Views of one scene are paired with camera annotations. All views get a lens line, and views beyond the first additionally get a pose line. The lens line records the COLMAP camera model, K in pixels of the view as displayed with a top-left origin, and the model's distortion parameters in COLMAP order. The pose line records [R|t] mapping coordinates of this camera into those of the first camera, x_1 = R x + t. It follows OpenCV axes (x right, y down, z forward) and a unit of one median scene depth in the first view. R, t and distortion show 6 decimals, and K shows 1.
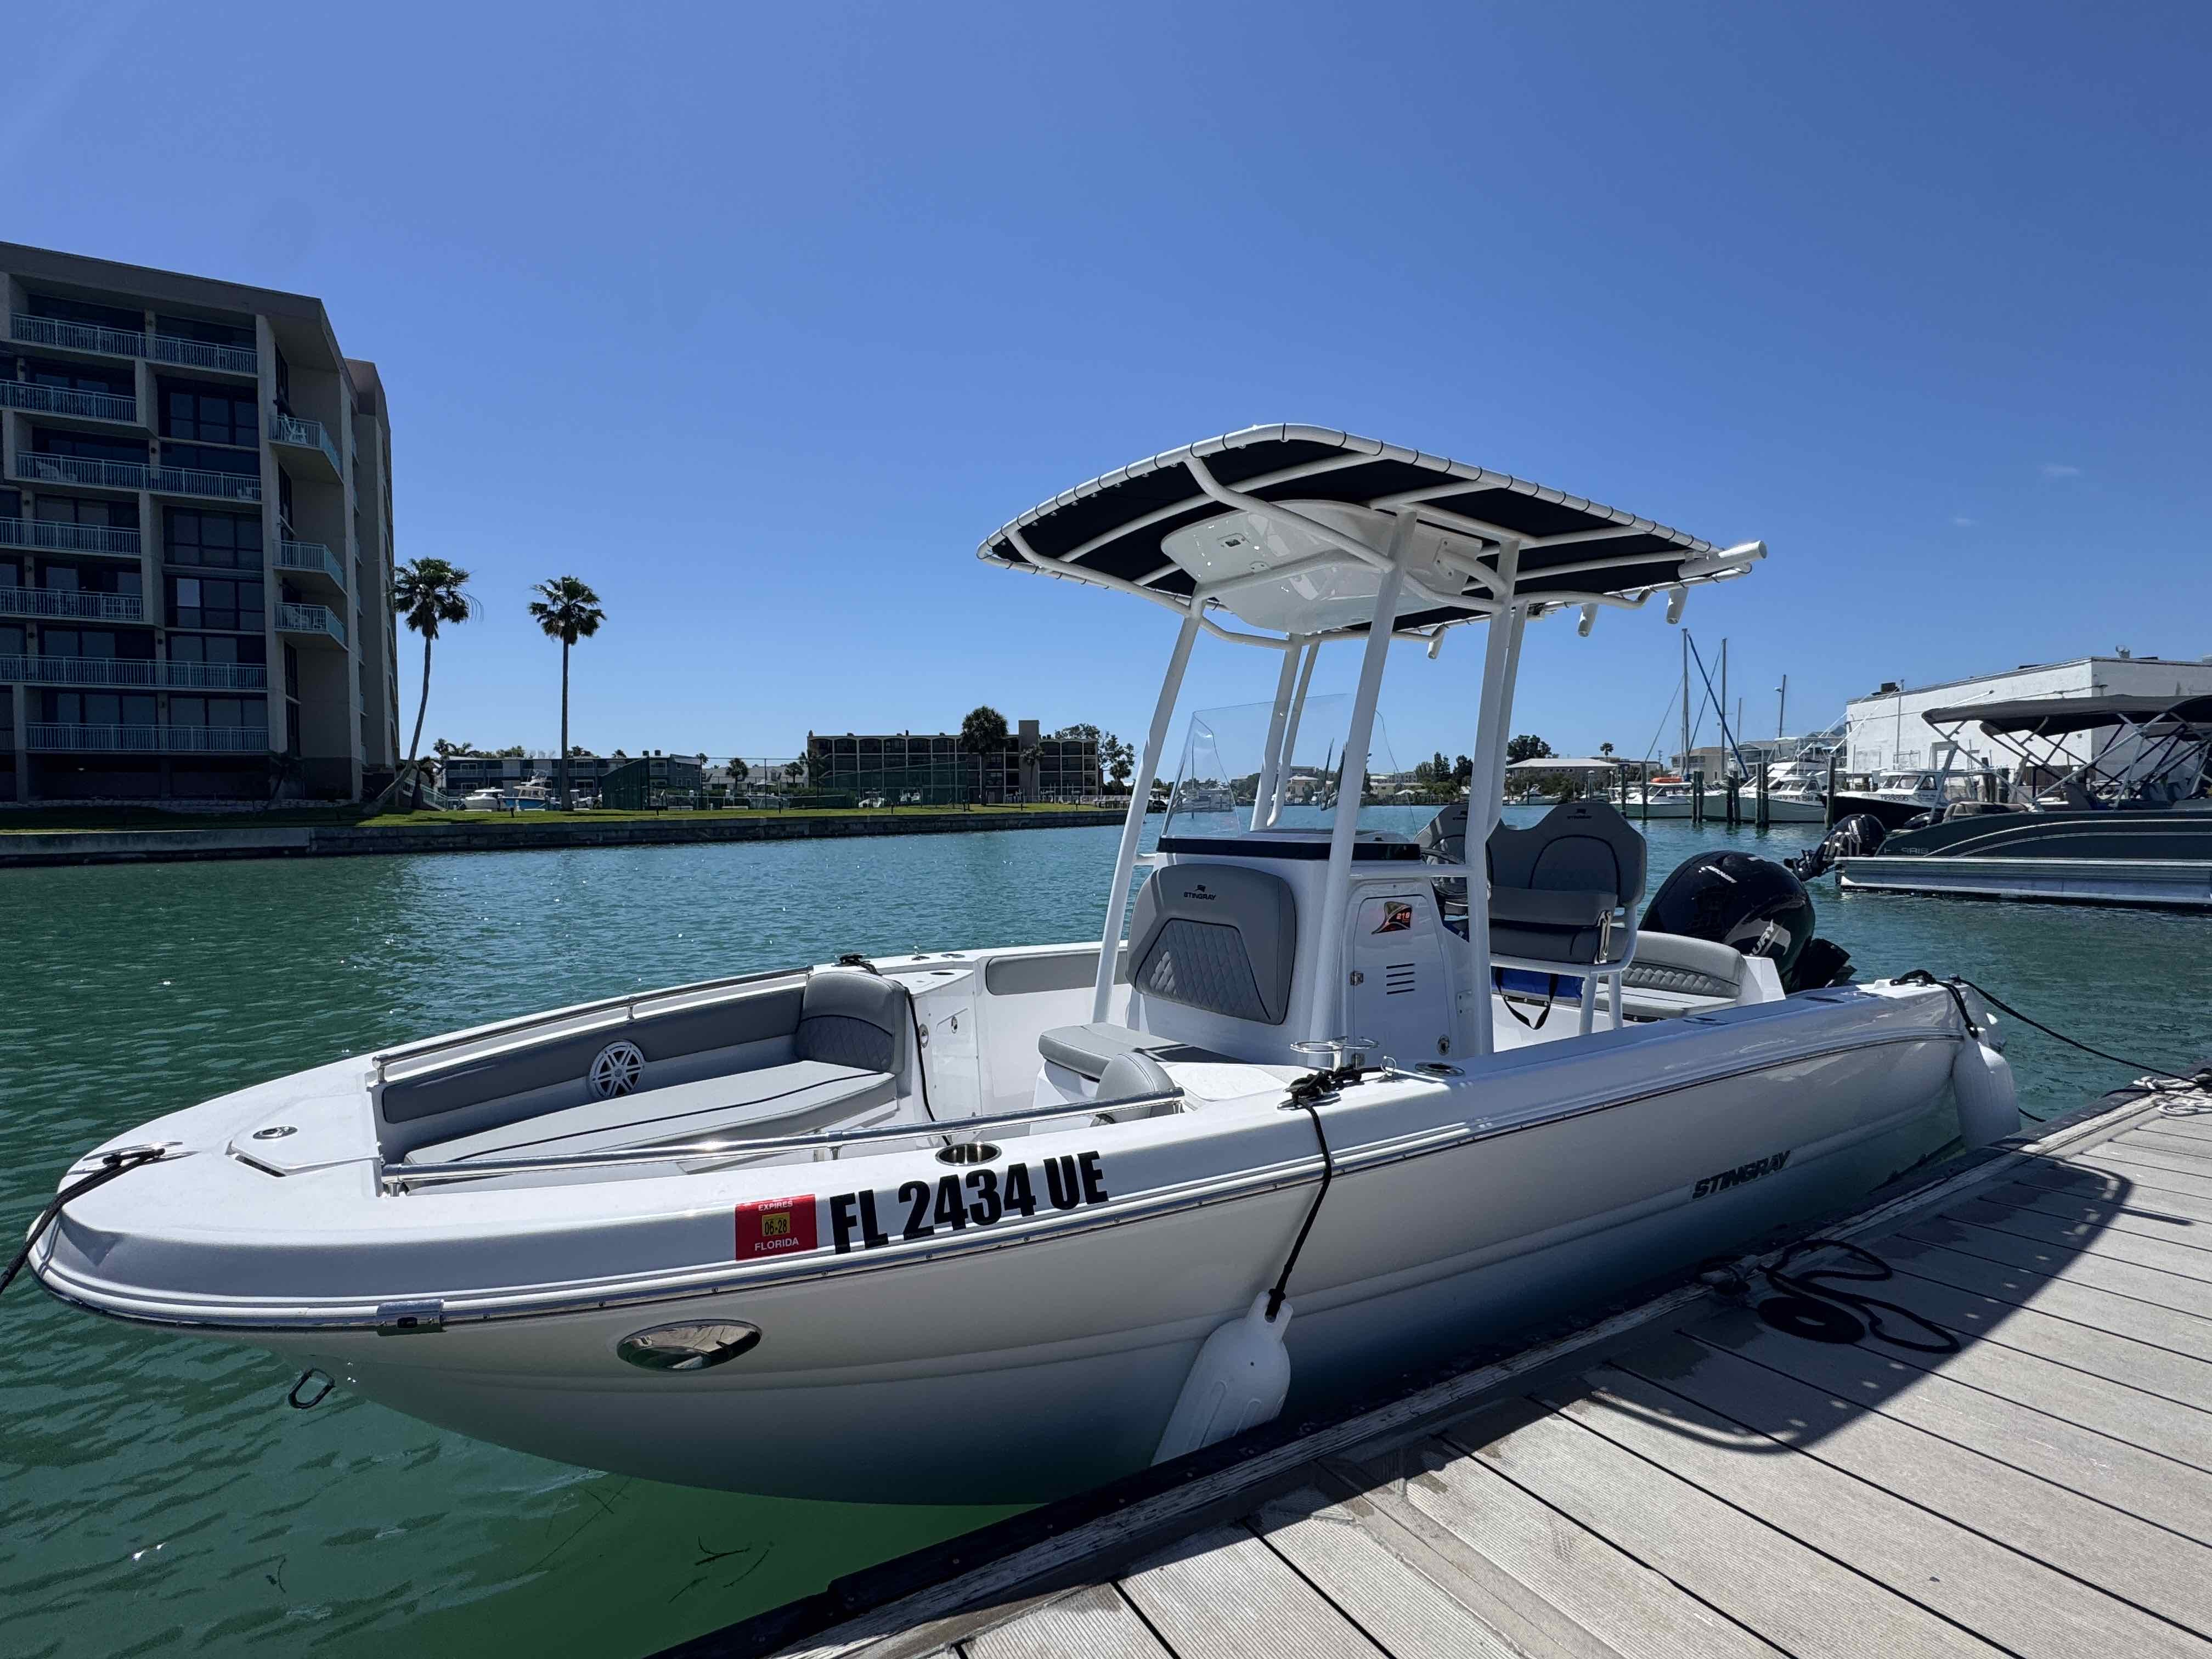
lens RADIAL K [[1047.9, 0, 1099.9], [0, 1047.9, 831.3], [0, 0, 1]] dist [-0.002284, 0.000368]
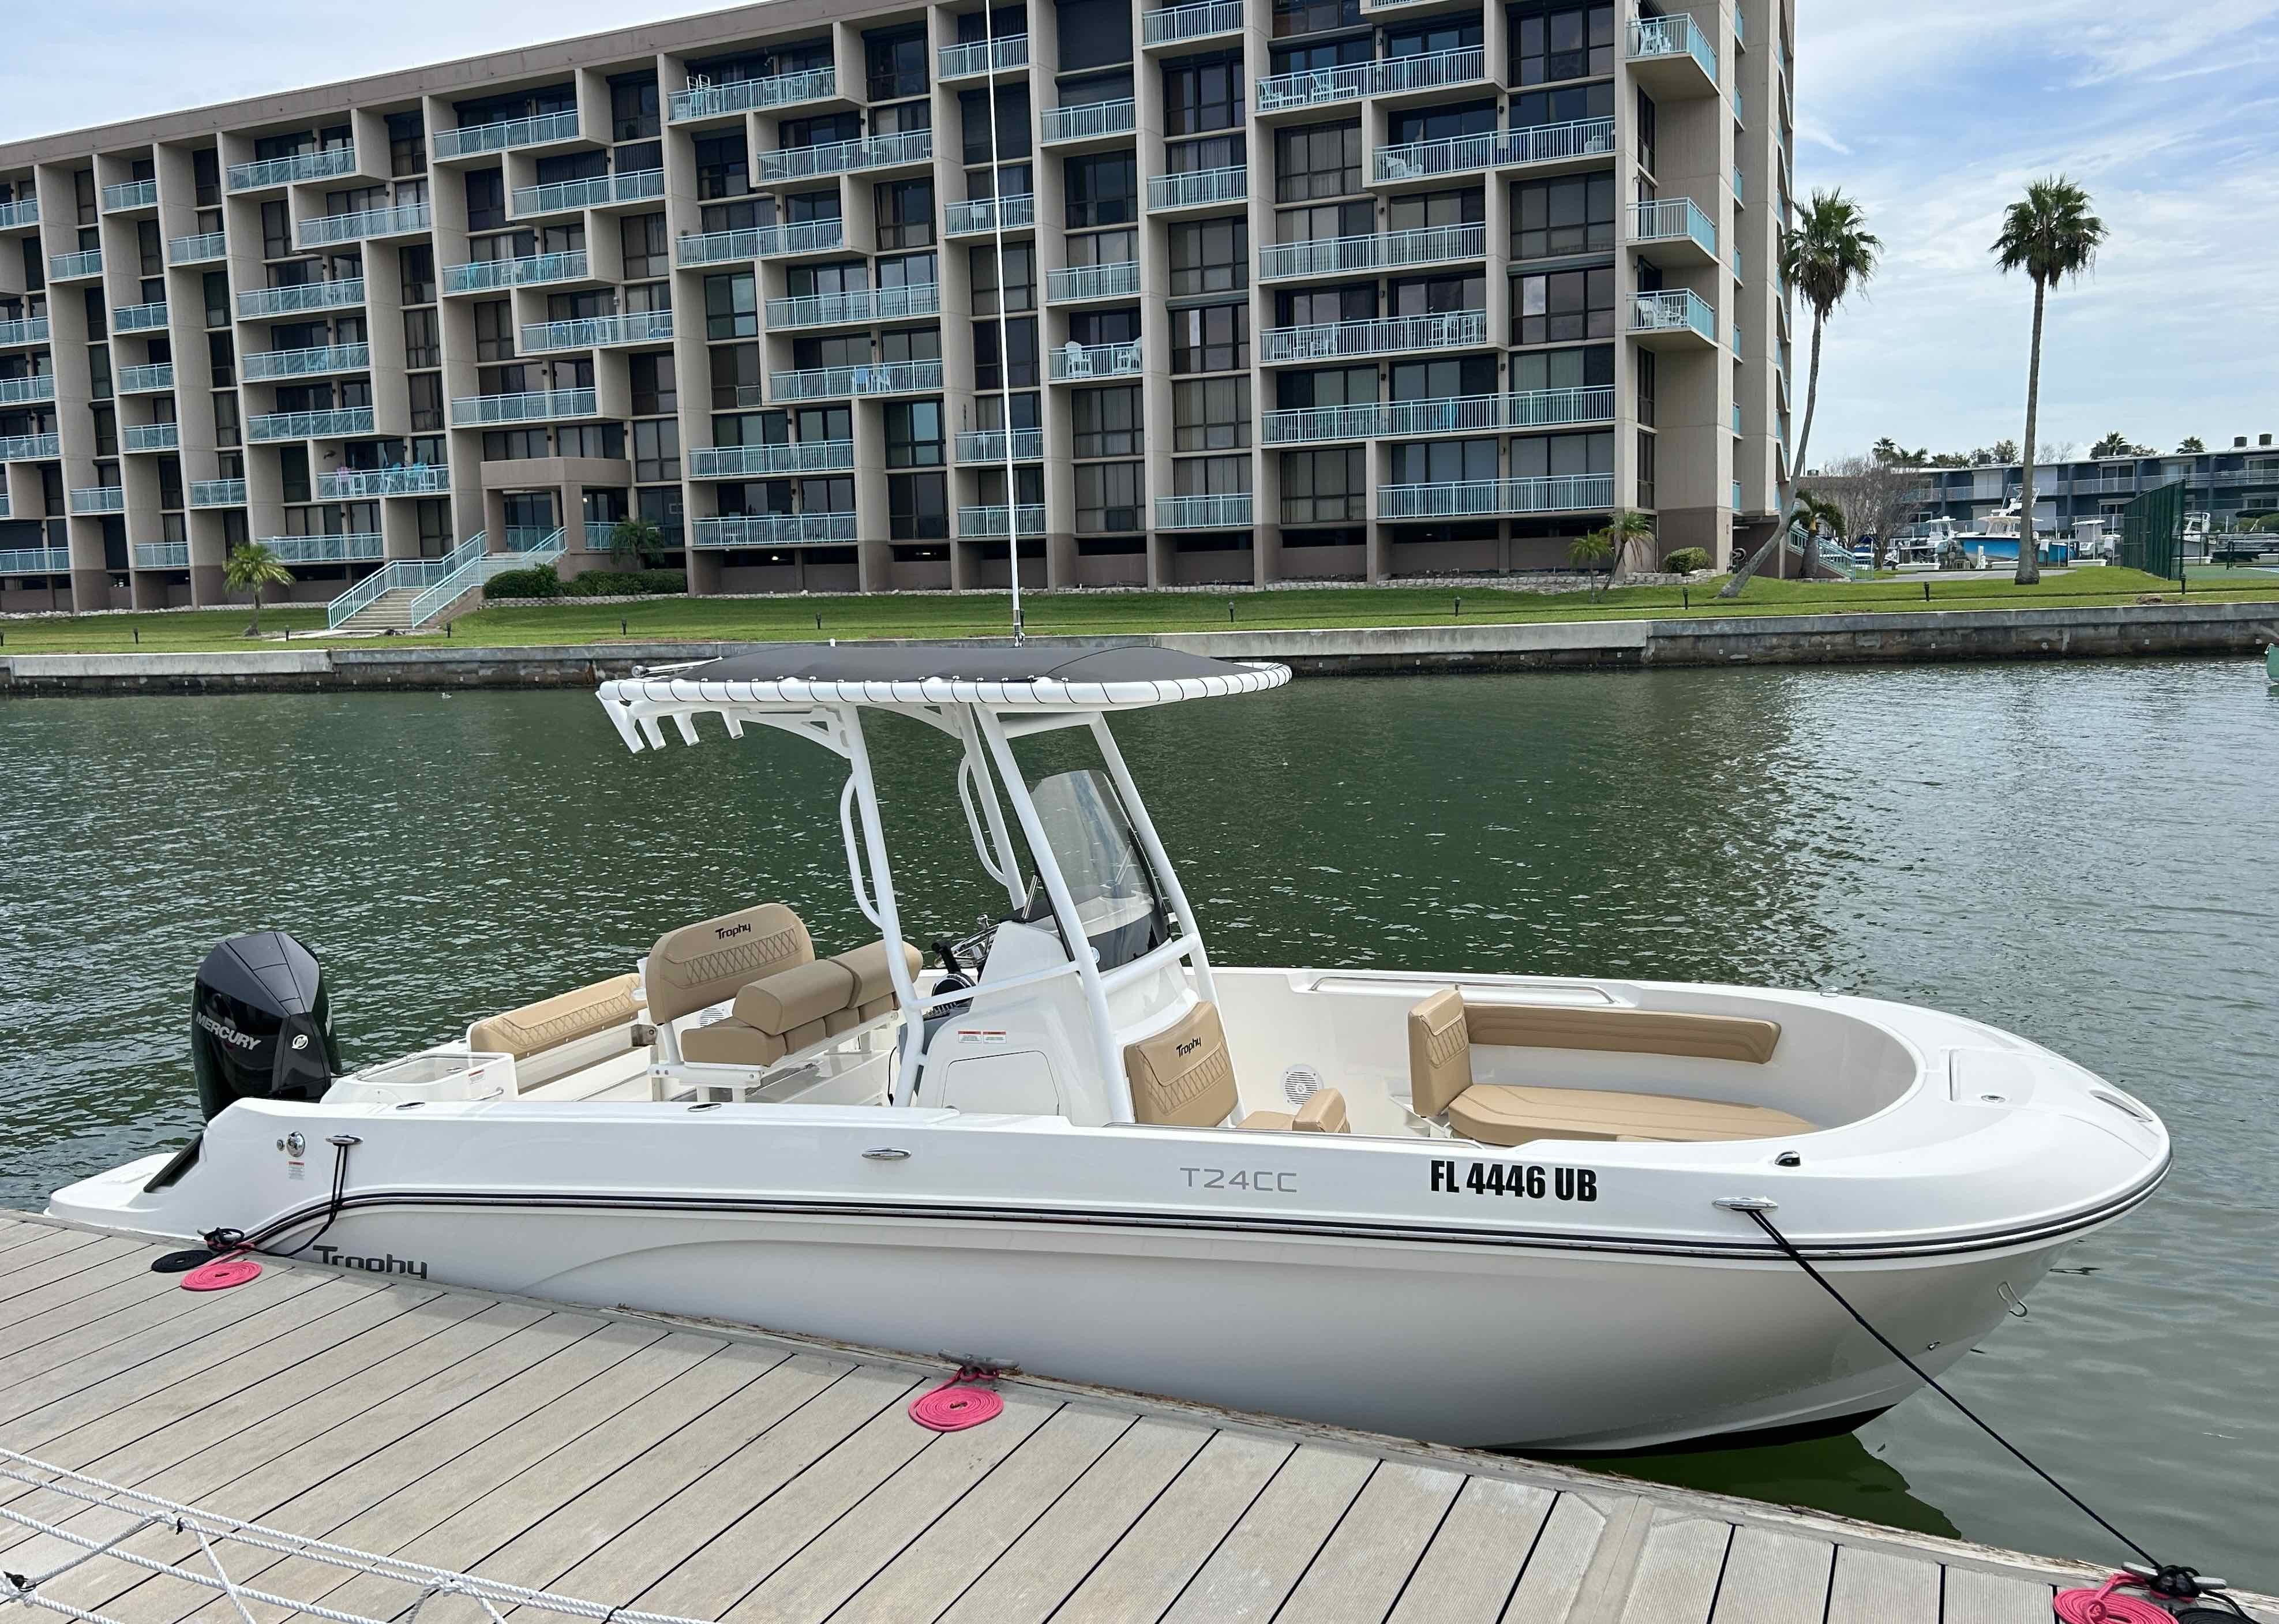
lens RADIAL K [[1884.3, 0, 1113.2], [0, 1884.3, 781.2], [0, 0, 1]] dist [0.043469, -0.059905]
pose [[0.581017, 0.083002, -0.809648, 0.076419], [0.001944, 0.994642, 0.103362, -0.023979], [0.813889, -0.061629, 0.577742, -0.045456]]
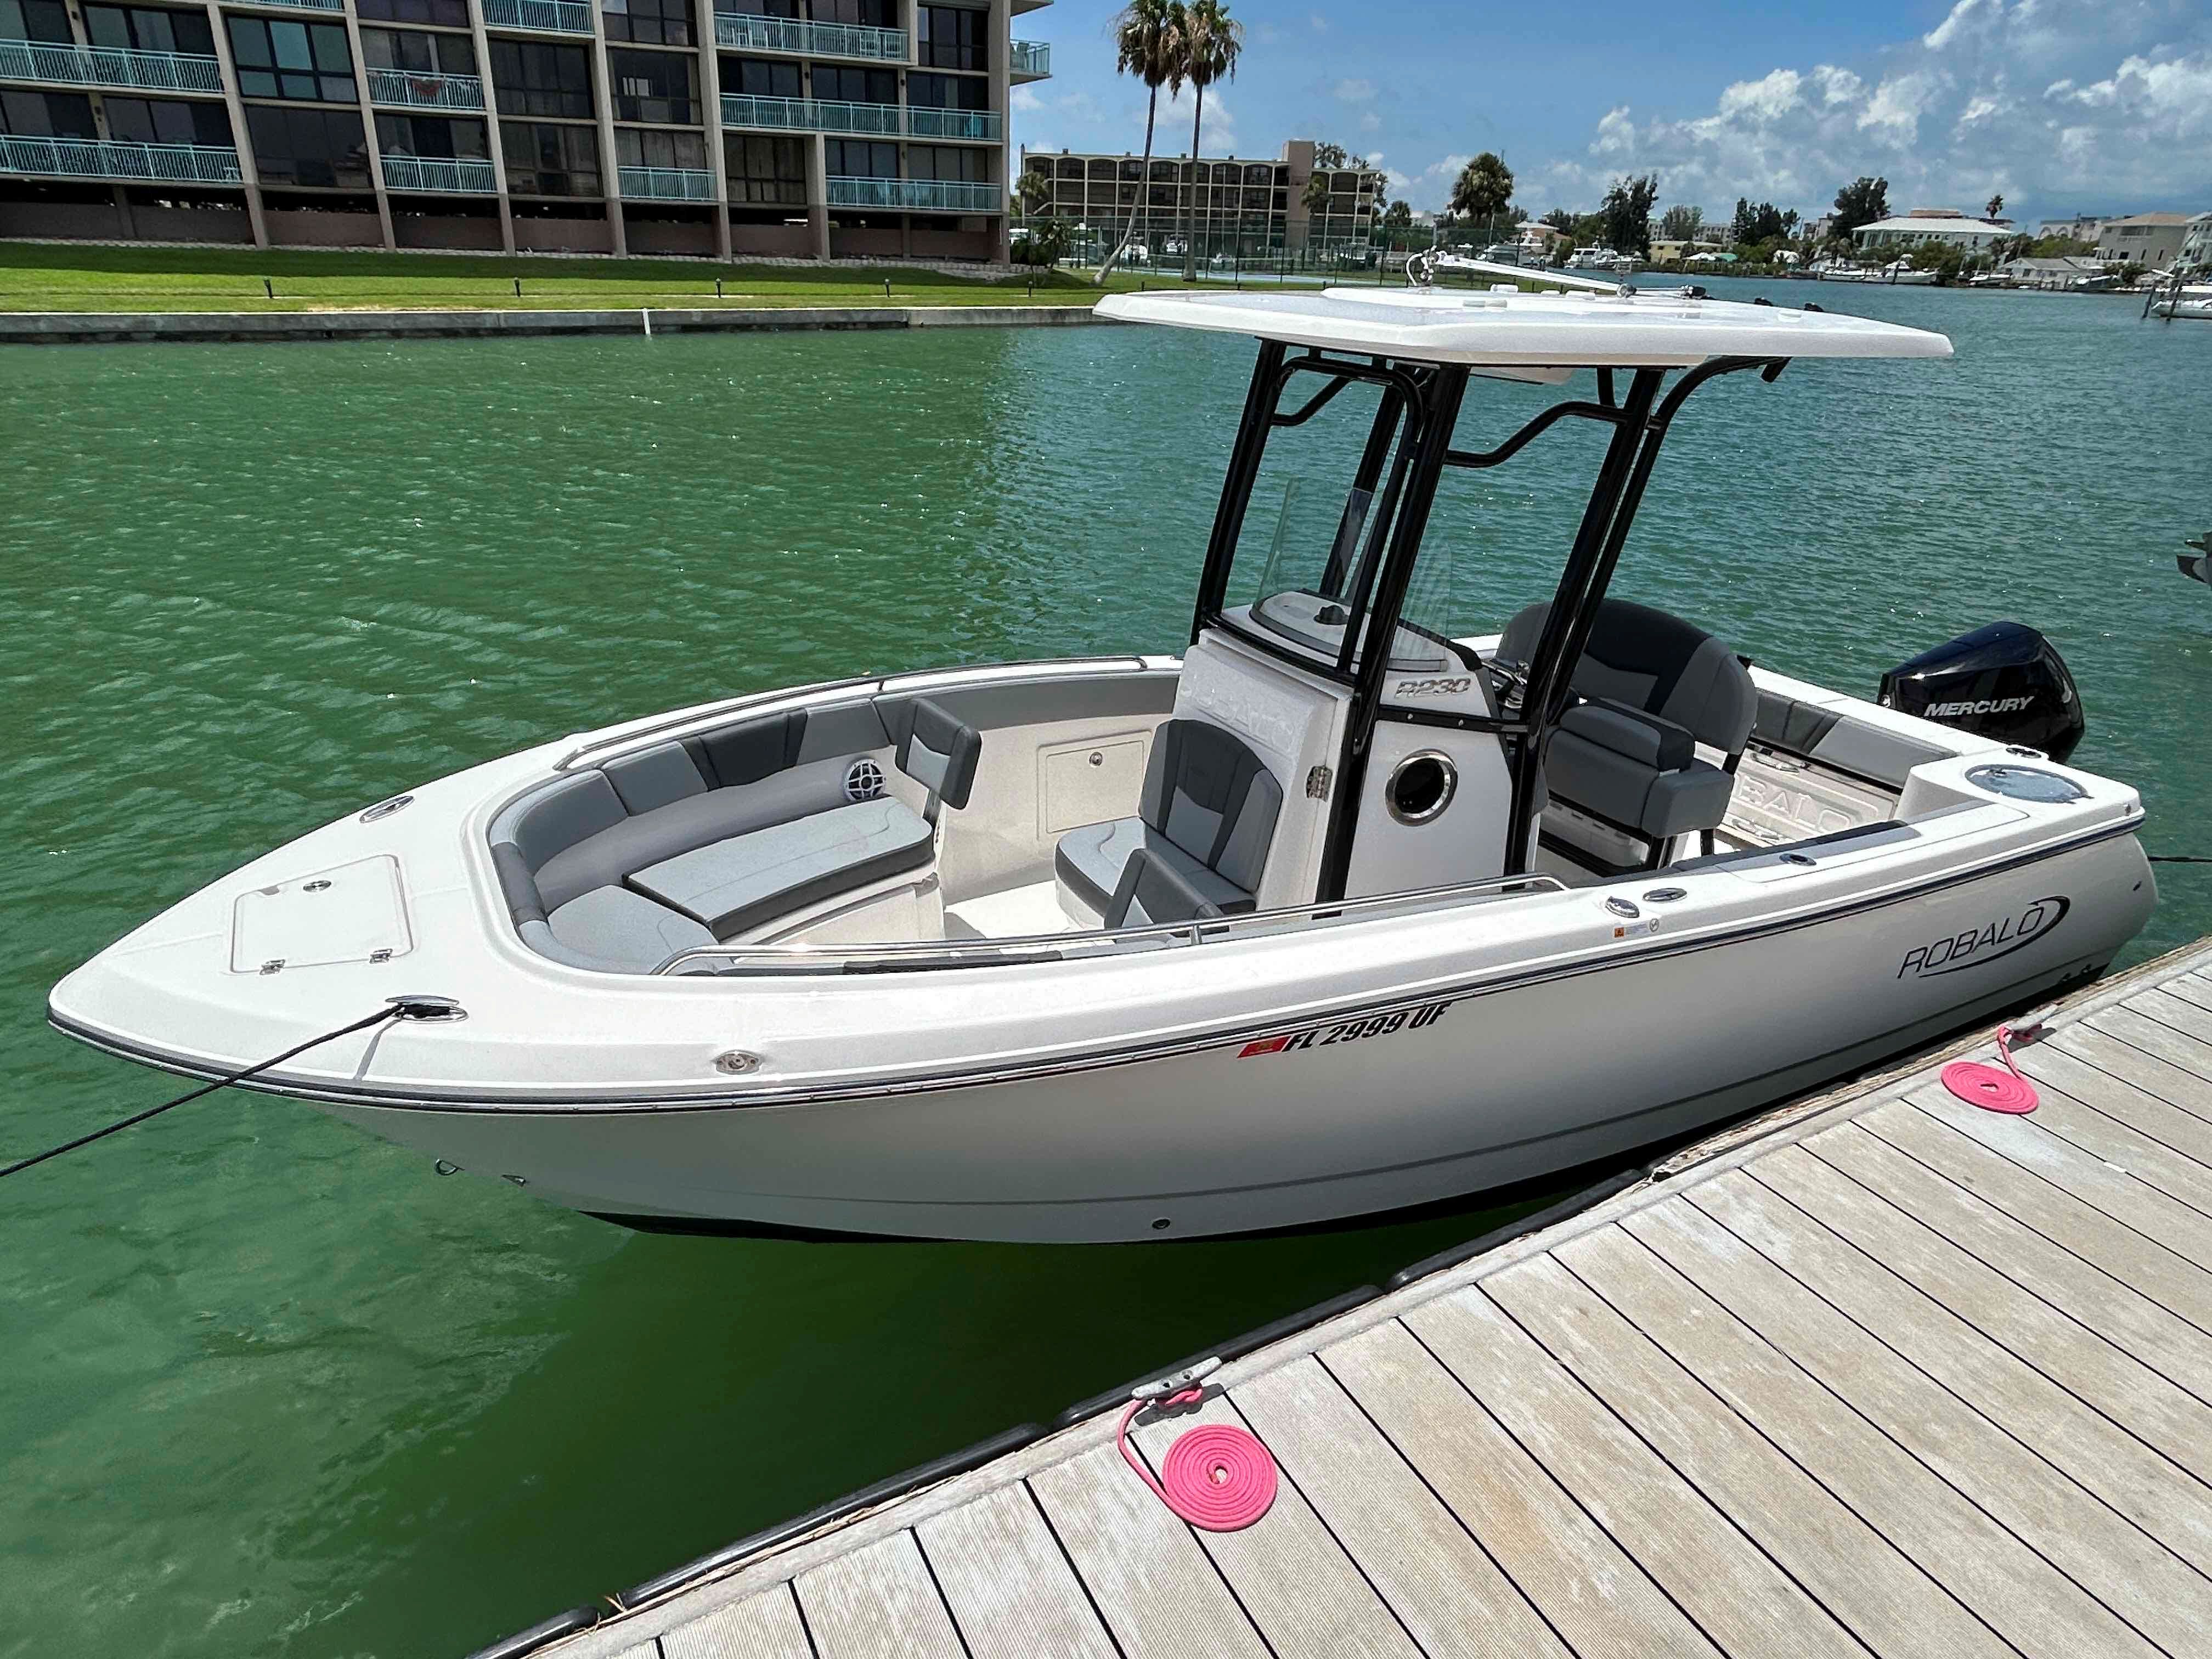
lens RADIAL K [[1350.7, 0, 1053.6], [0, 1350.7, 851.2], [0, 0, 1]] dist [-0.004460, 0.004923]
pose [[0.998143, 0.049770, -0.035114, -0.671208], [-0.033445, 0.929639, 0.366952, 0.015434], [0.050906, -0.365096, 0.929577, -0.406955]]
